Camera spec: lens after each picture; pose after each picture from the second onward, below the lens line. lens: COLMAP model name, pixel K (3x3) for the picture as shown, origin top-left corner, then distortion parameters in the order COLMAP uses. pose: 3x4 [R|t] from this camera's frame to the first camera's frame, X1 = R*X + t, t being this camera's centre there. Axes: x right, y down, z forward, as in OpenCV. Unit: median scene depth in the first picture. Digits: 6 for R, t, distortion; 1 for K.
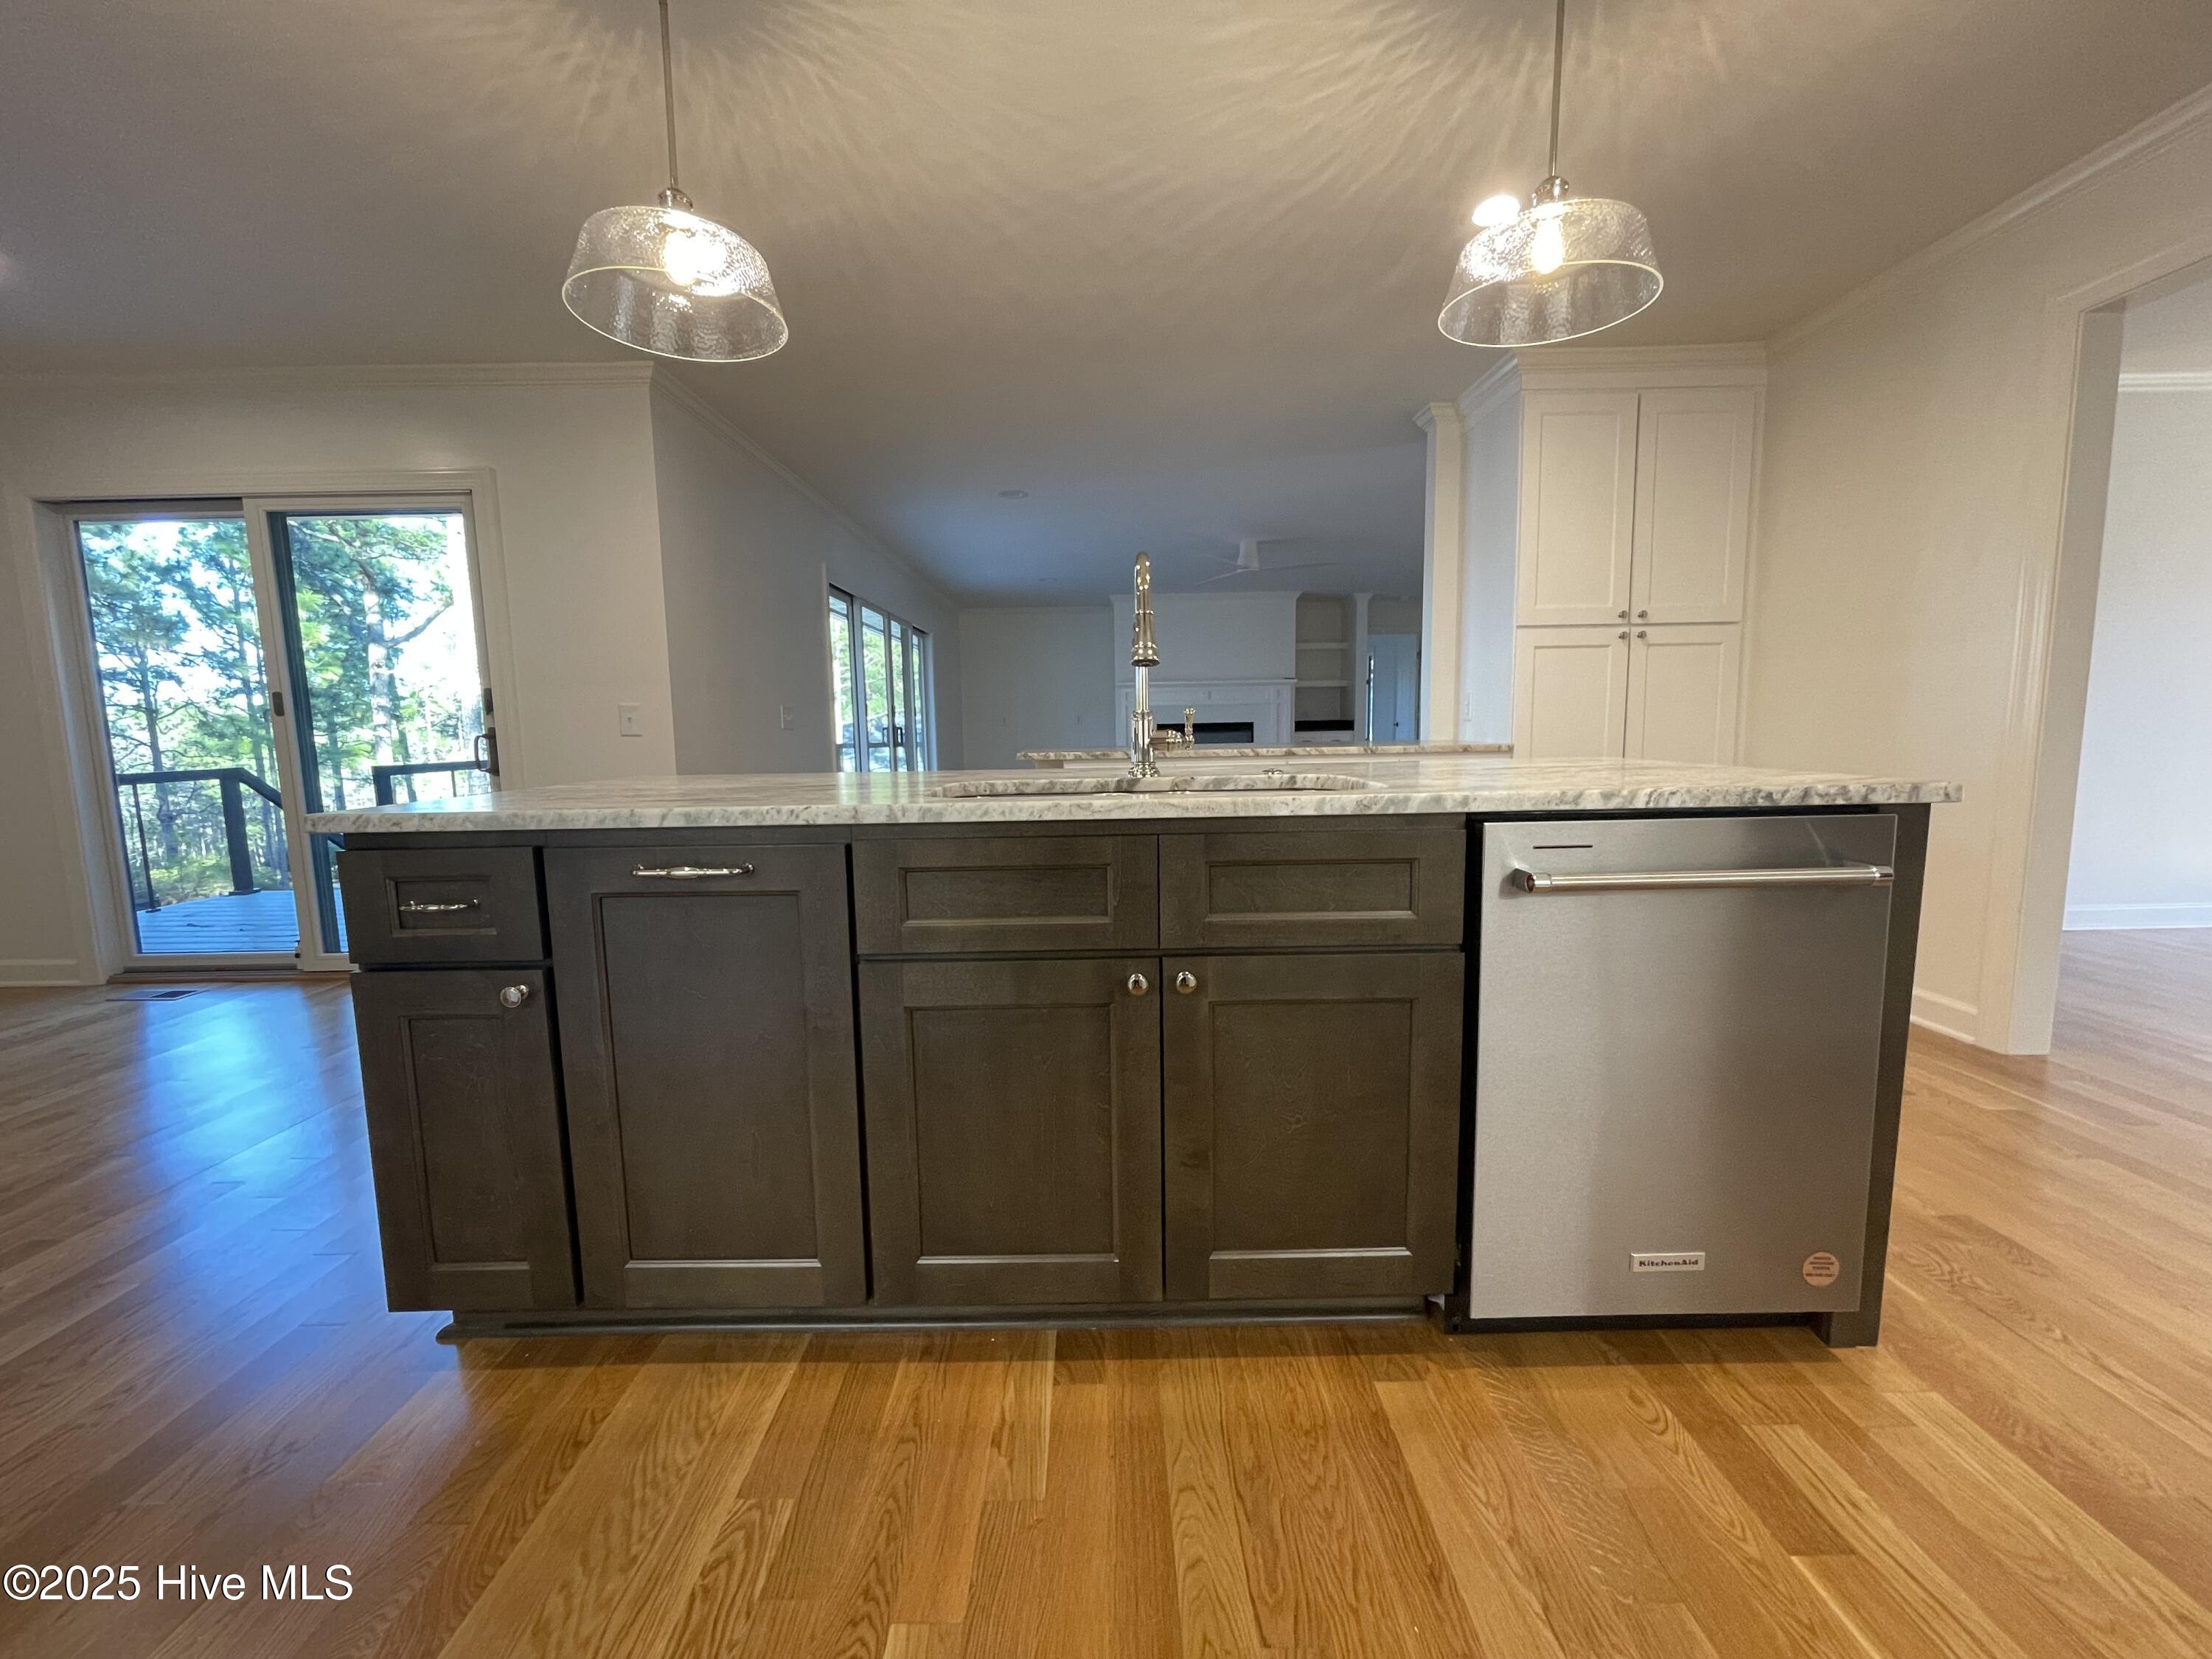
lens RADIAL K [[901.1, 0, 1097.8], [0, 901.1, 830.7], [0, 0, 1]] dist [-0.000813, 0.000373]
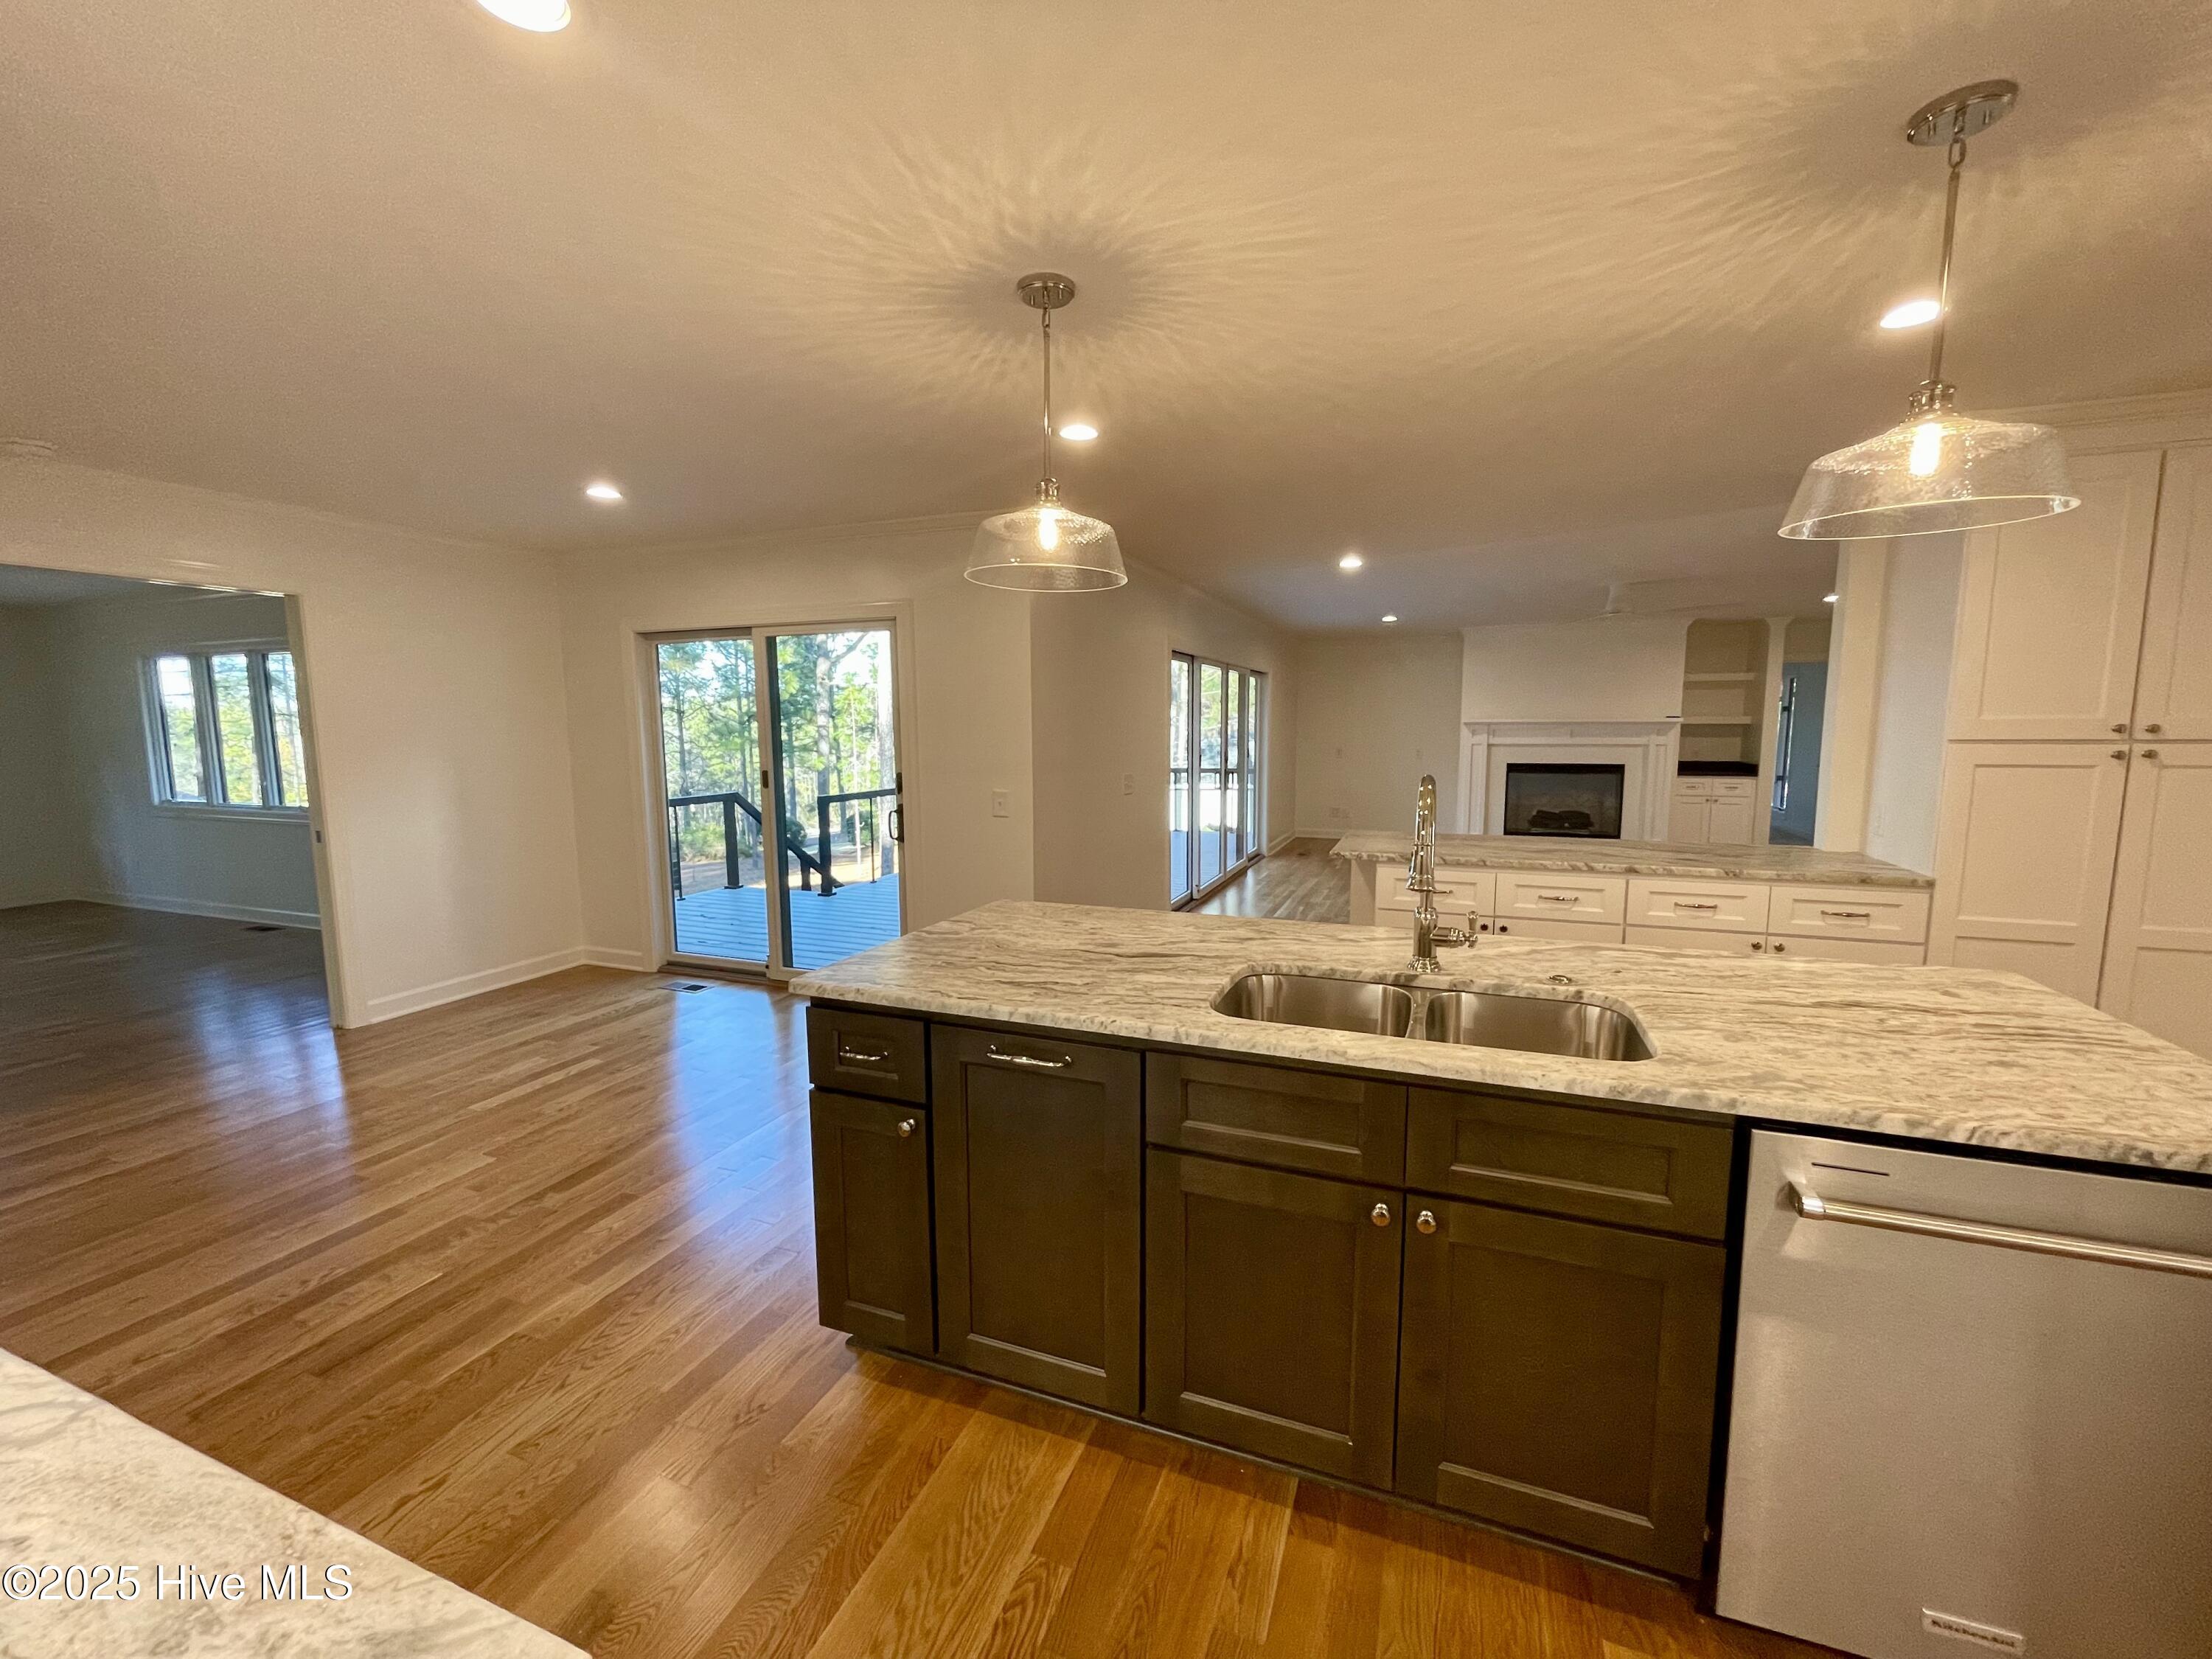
lens RADIAL K [[901.1, 0, 1097.8], [0, 901.1, 830.7], [0, 0, 1]] dist [-0.000813, 0.000373]
pose [[0.930850, 0.056245, -0.361047, 0.089652], [-0.054083, 0.998407, 0.016097, -0.289350], [0.361377, 0.004543, 0.932409, -0.168821]]
